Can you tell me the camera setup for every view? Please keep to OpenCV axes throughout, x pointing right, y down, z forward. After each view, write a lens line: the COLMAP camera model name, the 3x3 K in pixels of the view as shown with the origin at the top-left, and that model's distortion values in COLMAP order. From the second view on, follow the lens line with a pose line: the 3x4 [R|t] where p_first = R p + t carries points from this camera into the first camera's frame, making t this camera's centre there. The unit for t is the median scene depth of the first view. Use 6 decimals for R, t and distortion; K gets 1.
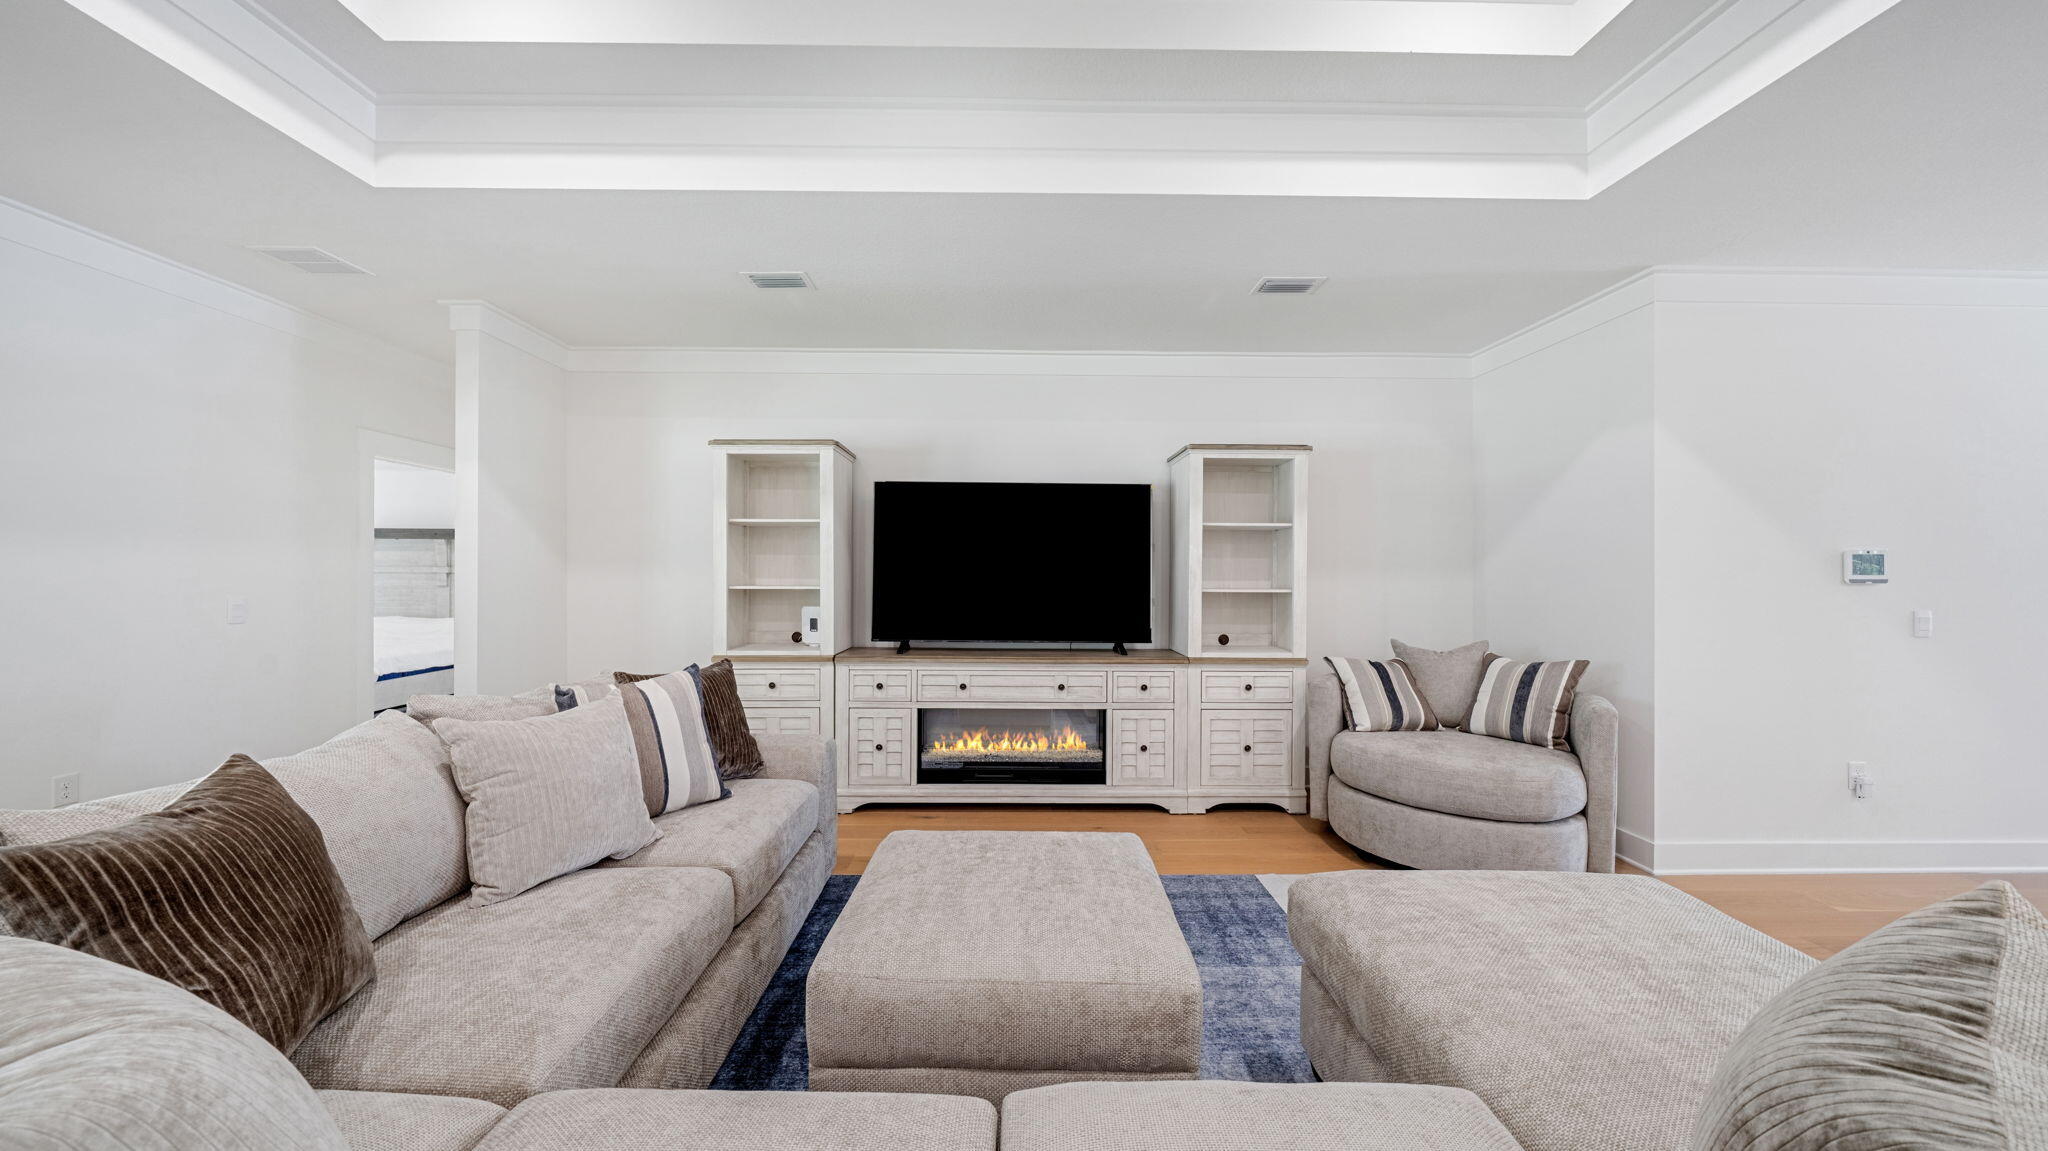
lens RADIAL K [[704.9, 0, 1017.8], [0, 704.9, 573.8], [0, 0, 1]] dist [-0.002024, -0.000190]
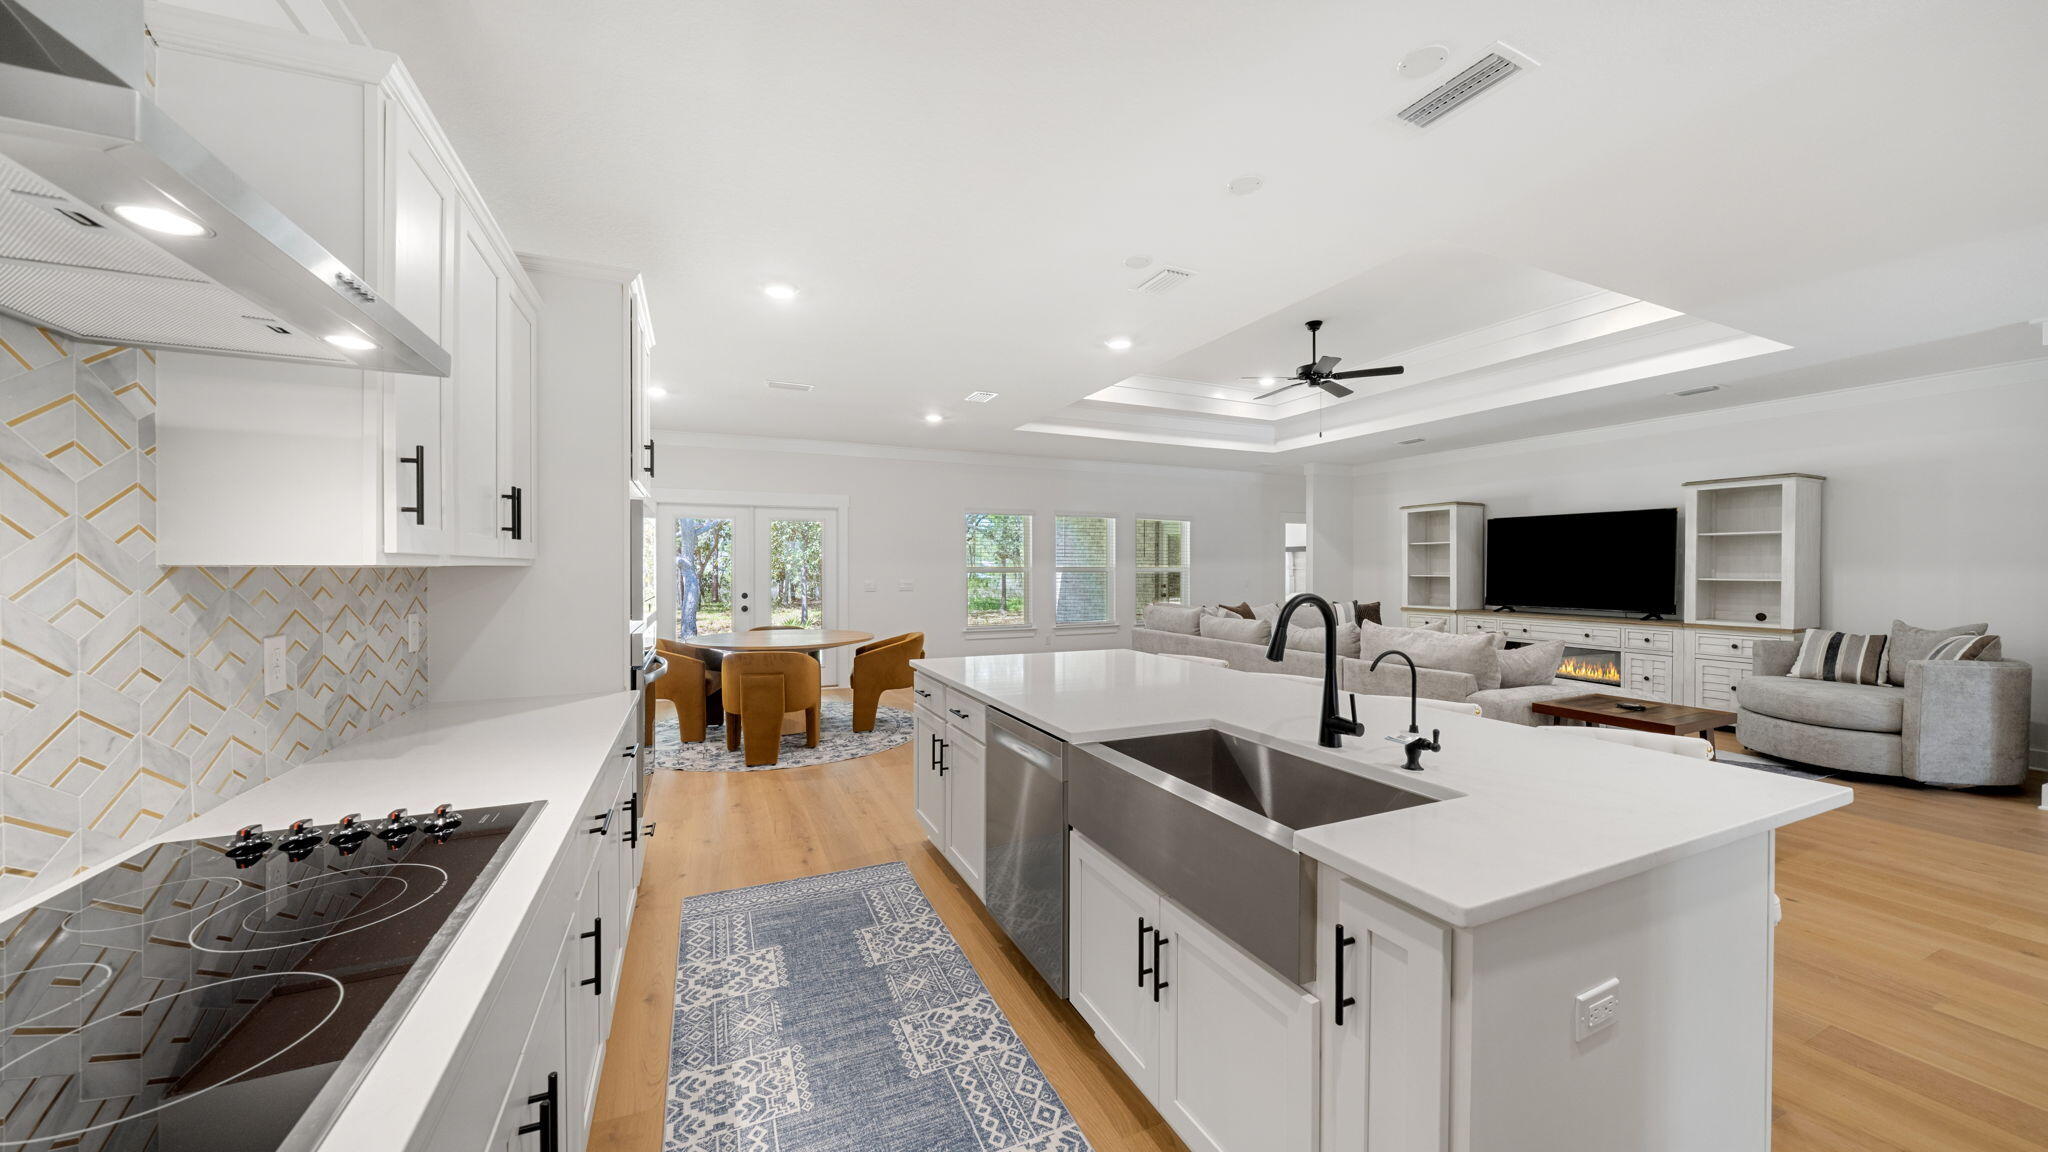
lens RADIAL K [[701.6, 0, 1020.7], [0, 701.6, 571.6], [0, 0, 1]] dist [-0.007705, -0.000069]
pose [[0.403037, -0.001000, -0.915183, 1.038533], [-0.000931, 0.999998, -0.001503, 0.011561], [0.915183, 0.001457, 0.403035, -0.910104]]
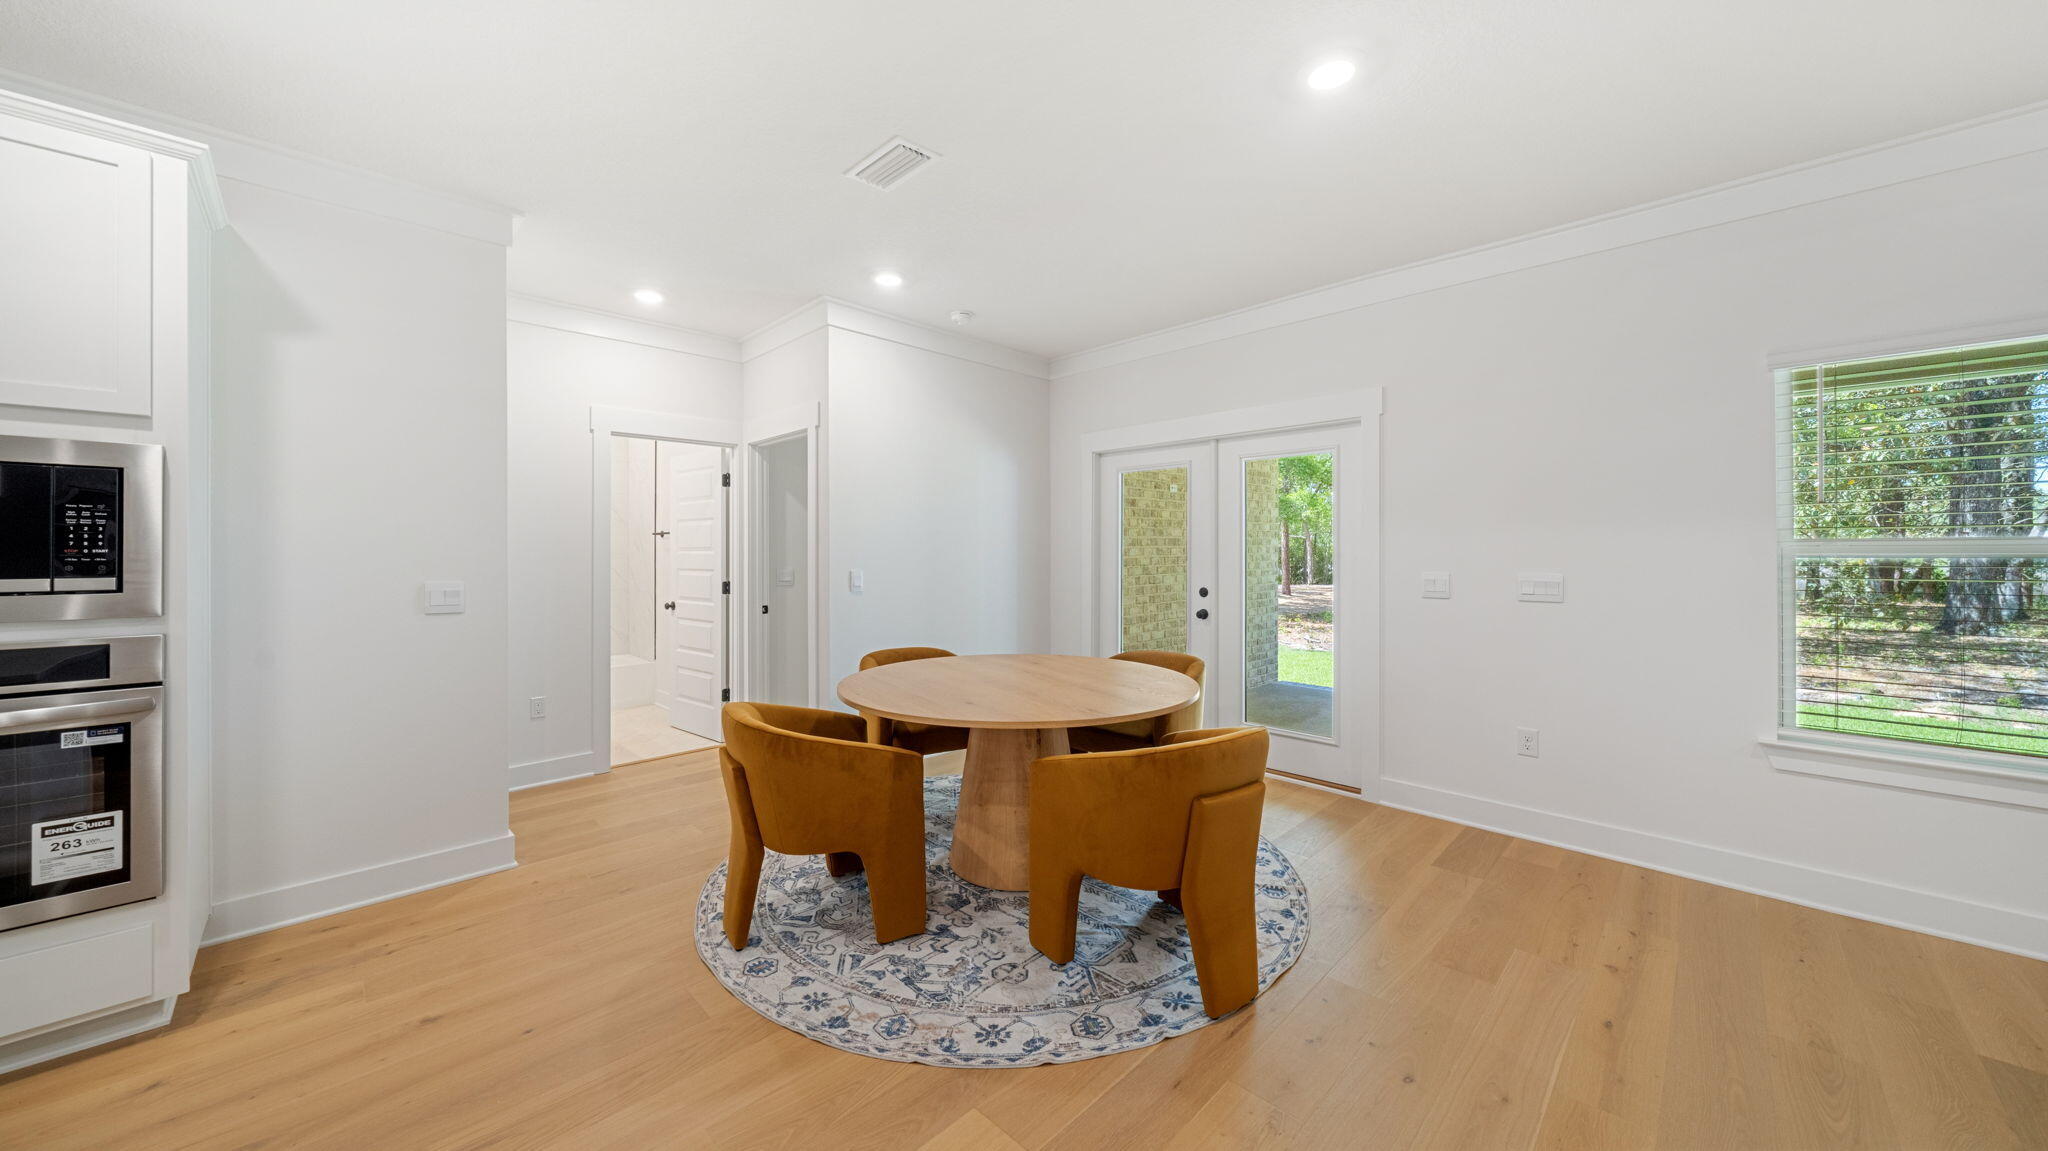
lens RADIAL K [[704.1, 0, 1019.9], [0, 704.1, 548.8], [0, 0, 1]] dist [-0.003980, -0.000149]
pose [[-0.714871, -0.005583, -0.699234, 0.010344], [-0.005659, 0.999982, -0.002200, 0.009313], [0.699234, 0.002384, -0.714889, -0.232591]]
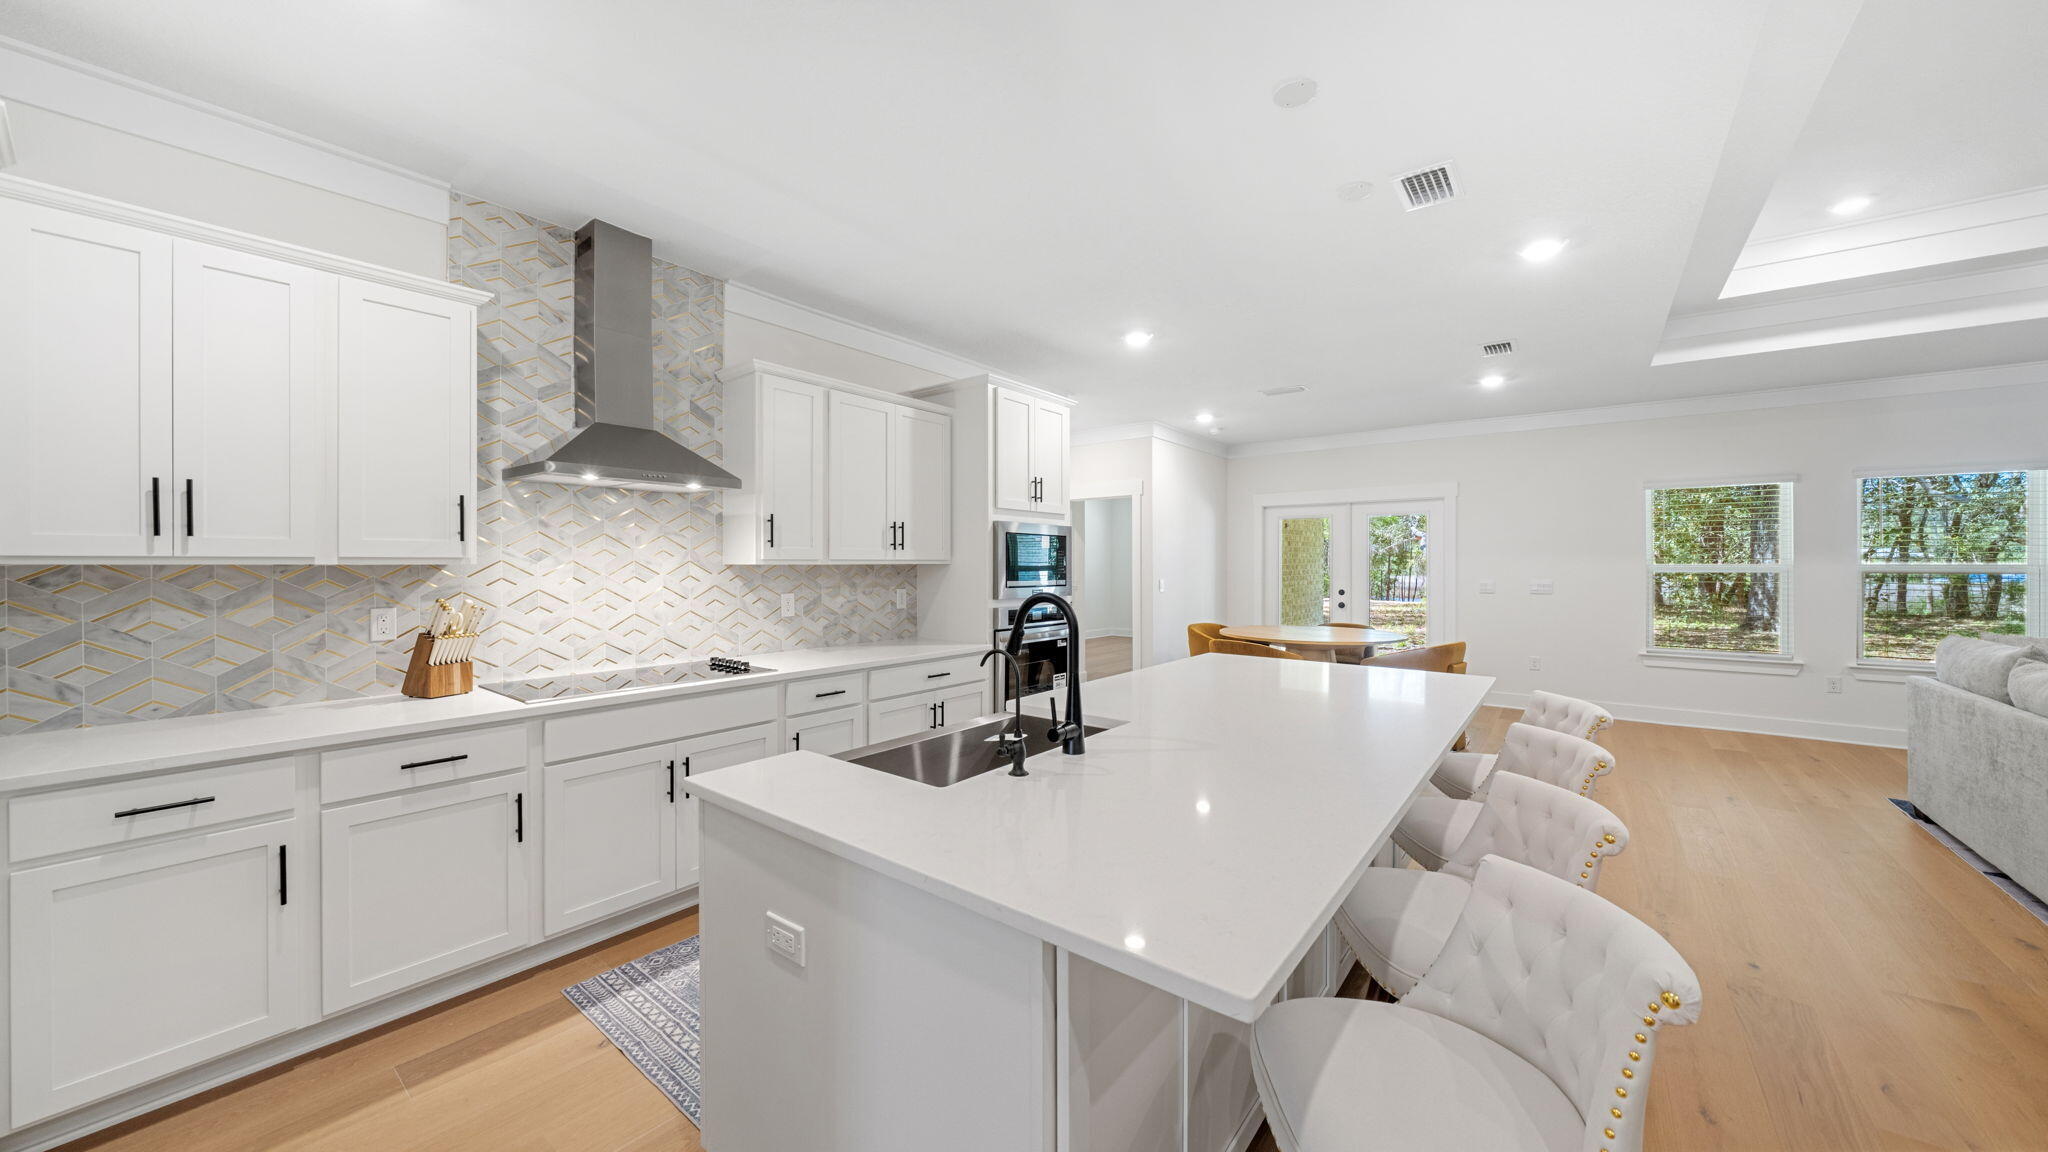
lens RADIAL K [[716.1, 0, 1021.9], [0, 716.1, 564.5], [0, 0, 1]] dist [-0.002443, -0.000127]
pose [[-0.624649, -0.005168, -0.780889, 1.074851], [-0.006897, 0.999976, -0.001100, 0.007213], [0.780876, 0.004698, -0.624669, -0.294665]]
